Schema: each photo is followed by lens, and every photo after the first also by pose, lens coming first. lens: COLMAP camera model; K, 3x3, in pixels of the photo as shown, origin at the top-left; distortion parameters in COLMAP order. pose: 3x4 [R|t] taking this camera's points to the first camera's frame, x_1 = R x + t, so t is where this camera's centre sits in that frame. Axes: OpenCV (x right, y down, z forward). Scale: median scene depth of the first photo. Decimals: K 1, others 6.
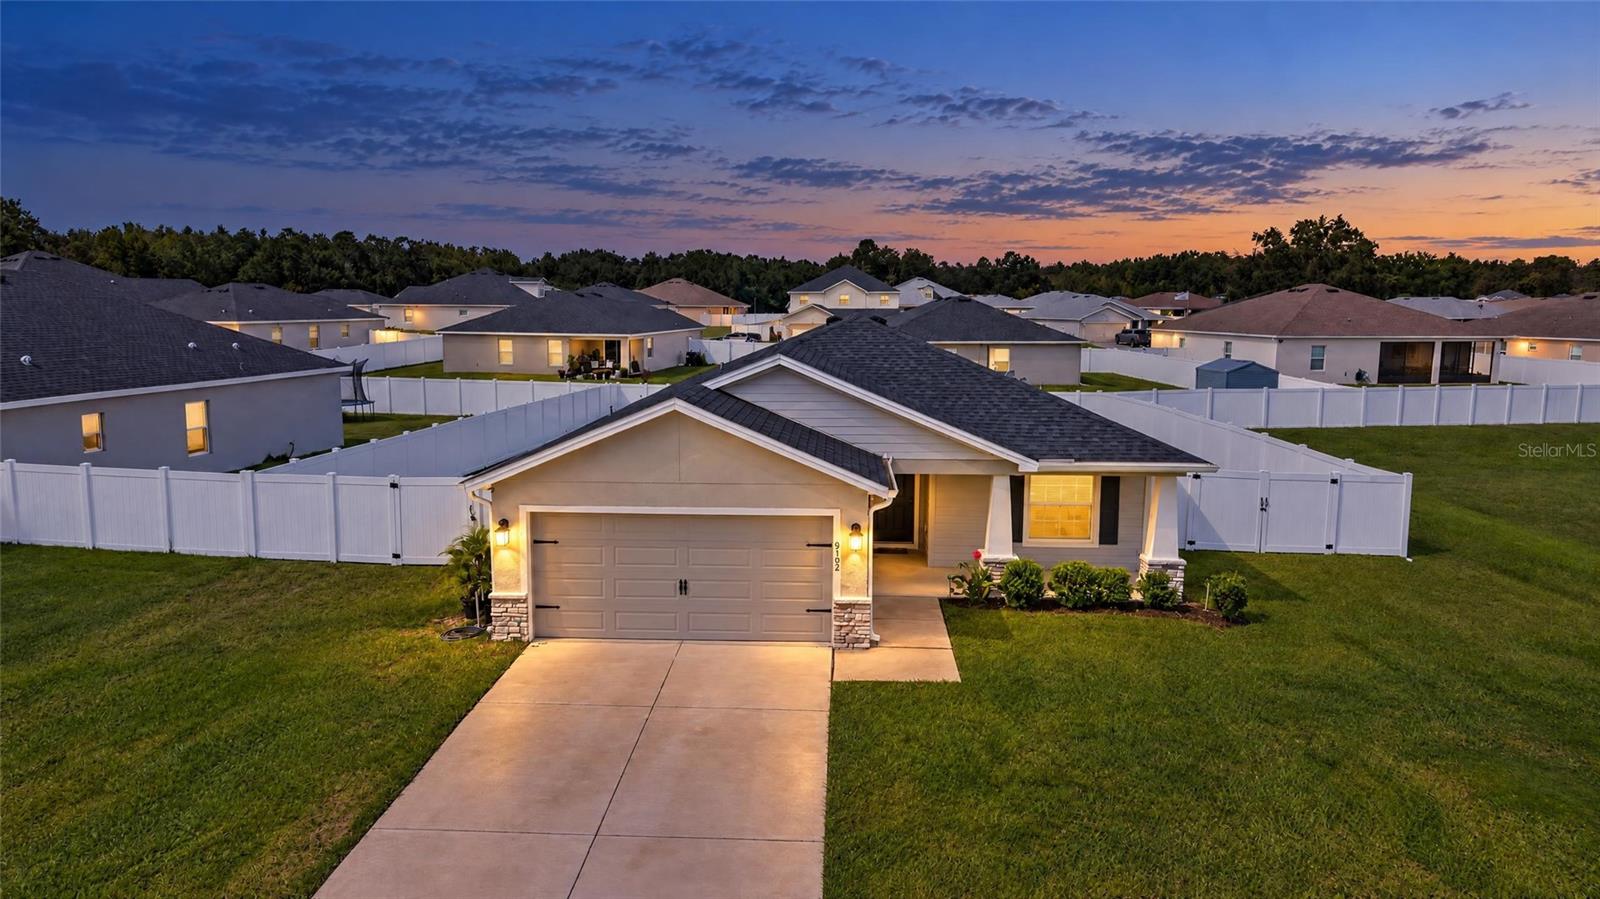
lens RADIAL K [[1074.9, 0, 799.7], [0, 1074.9, 446.6], [0, 0, 1]] dist [0.044490, -0.039352]
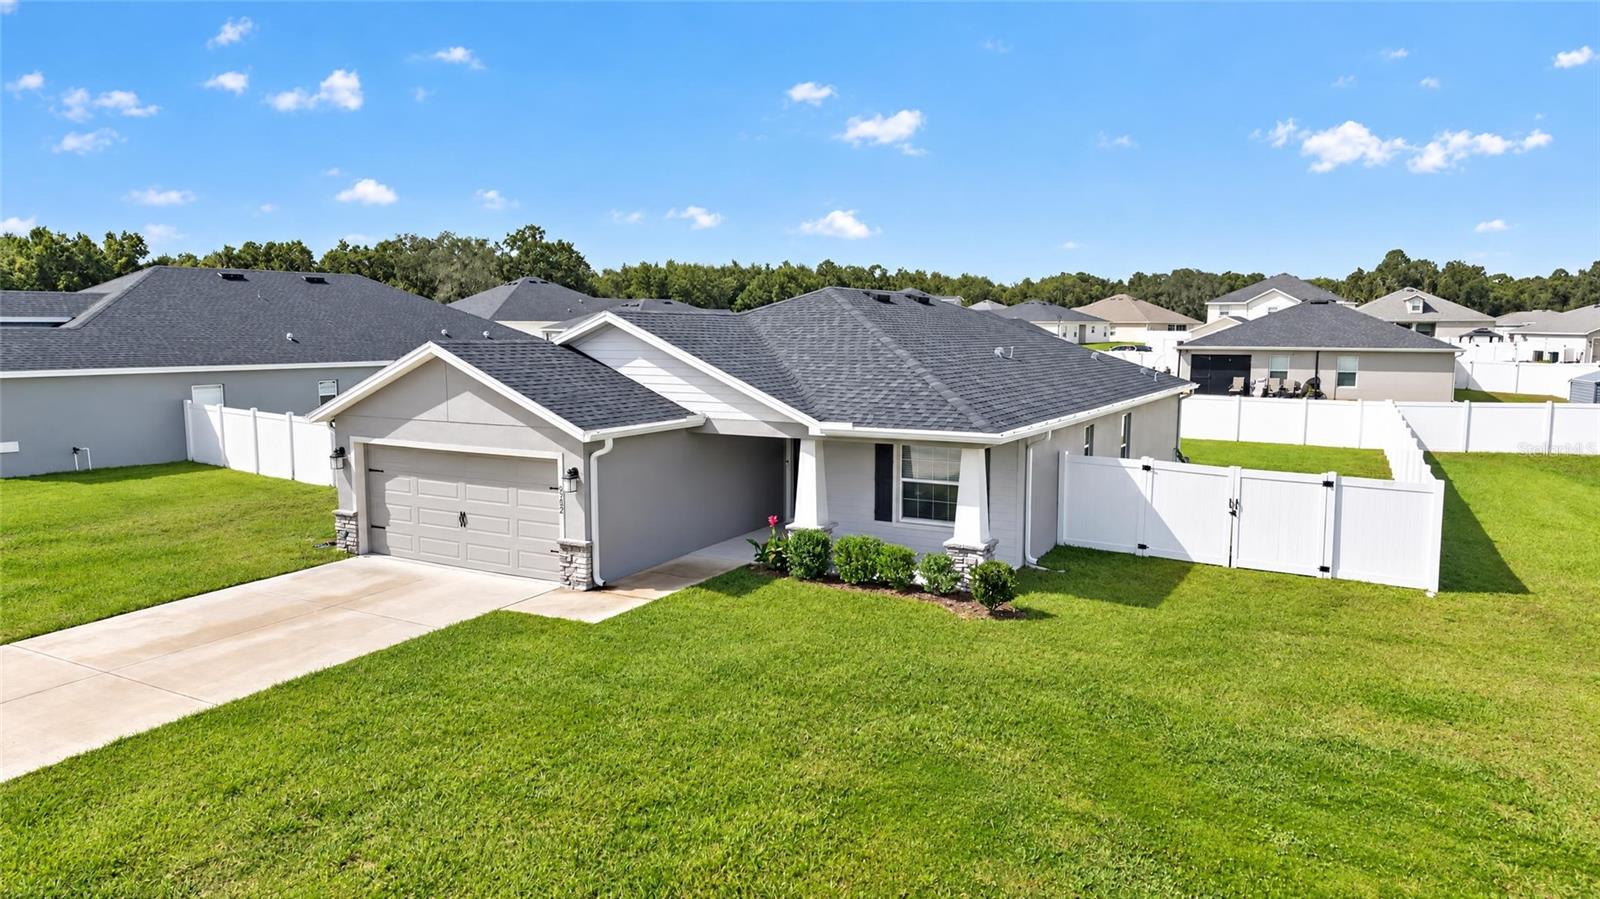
lens RADIAL K [[1074.9, 0, 800.2], [0, 1074.9, 446.8], [0, 0, 1]] dist [0.044490, -0.039352]
pose [[0.892683, 0.048416, -0.448078, 0.505890], [-0.059264, 0.998190, -0.010211, 0.035894], [0.446772, 0.035670, 0.893936, 0.125928]]
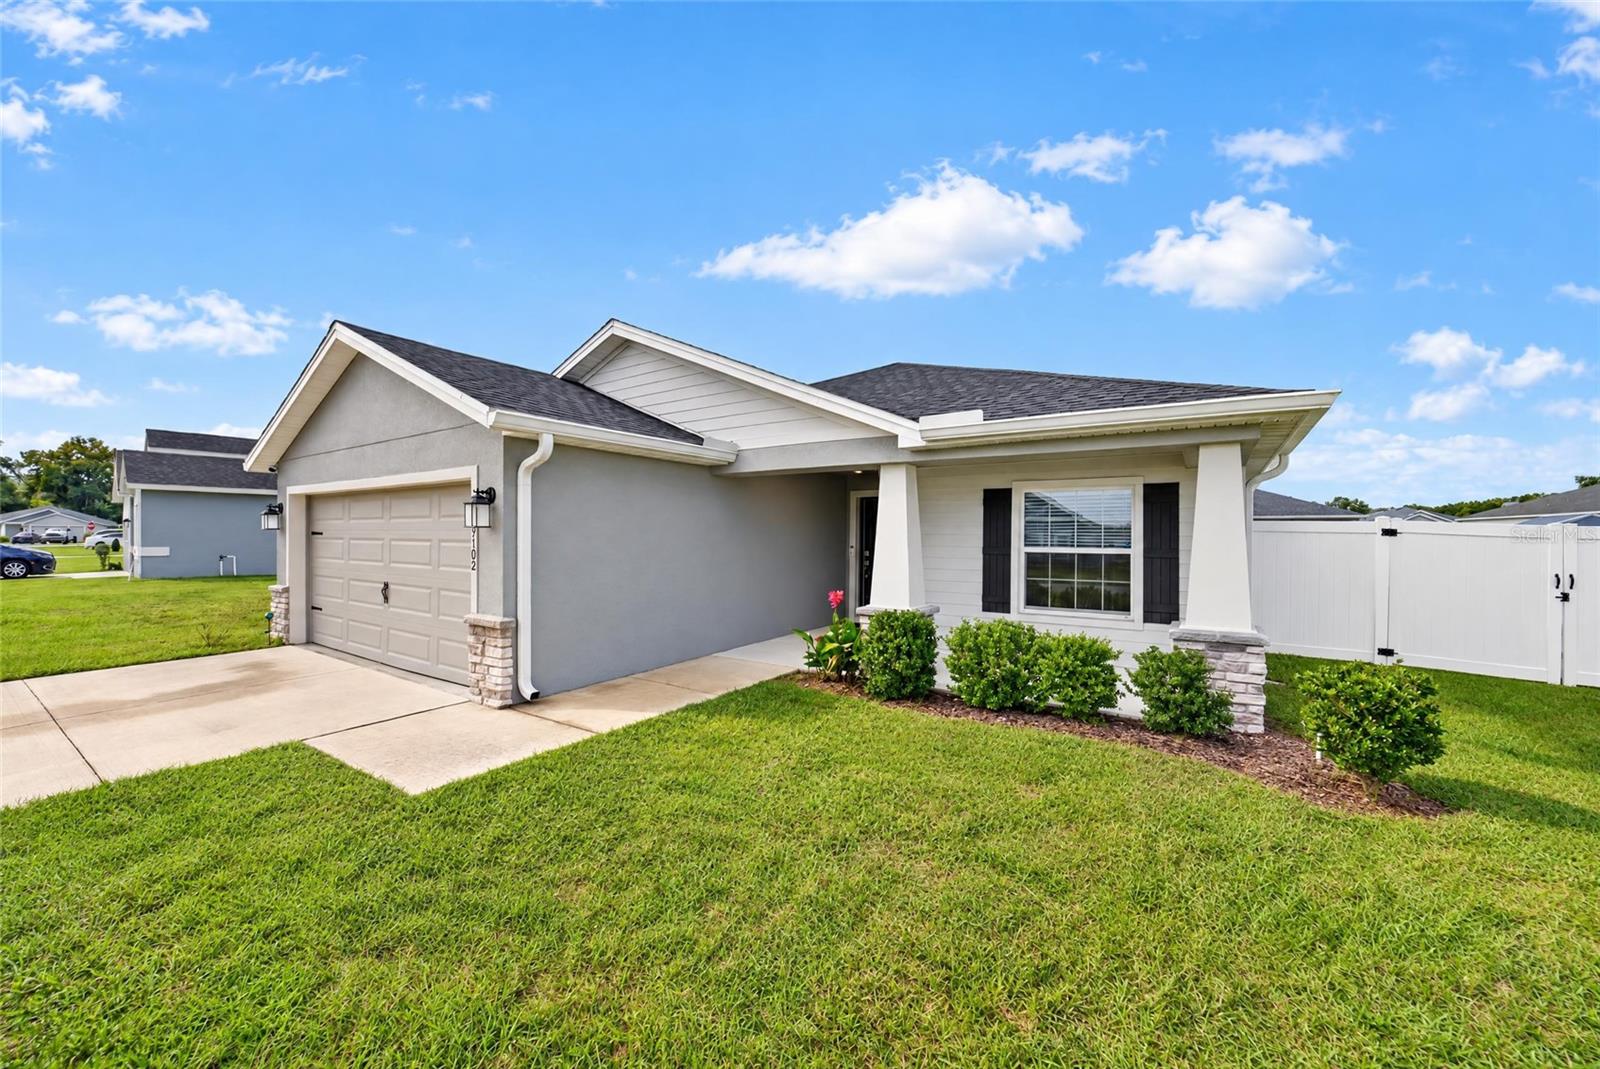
lens RADIAL K [[622.8, 0, 801.0], [0, 622.8, 541.0], [0, 0, 1]] dist [-0.030646, 0.002512]
pose [[0.856369, 0.003572, -0.516352, 0.267419], [-0.073874, 0.990537, -0.115668, 0.091374], [0.511053, 0.137199, 0.848529, 0.576193]]
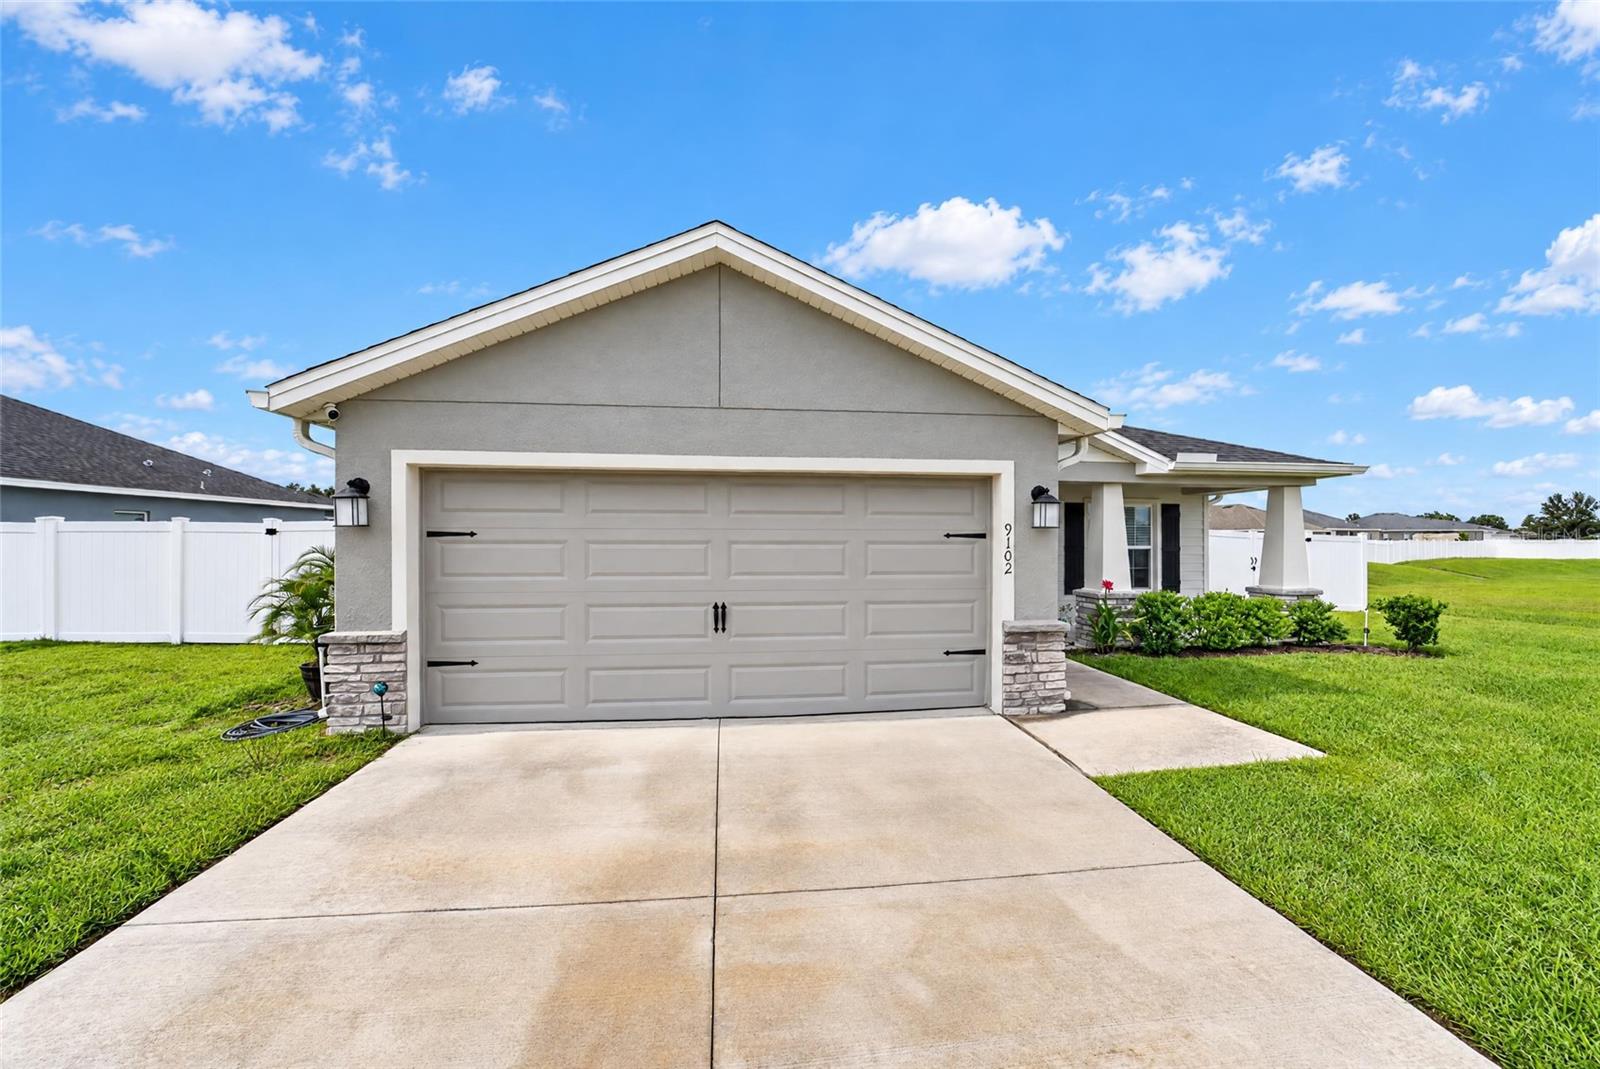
lens RADIAL K [[622.8, 0, 809.5], [0, 622.8, 551.3], [0, 0, 1]] dist [-0.030646, 0.002512]
pose [[0.984740, -0.006596, 0.173909, -0.088047], [0.028364, 0.992003, -0.122983, 0.101925], [-0.171707, 0.126039, 0.977052, 0.506539]]
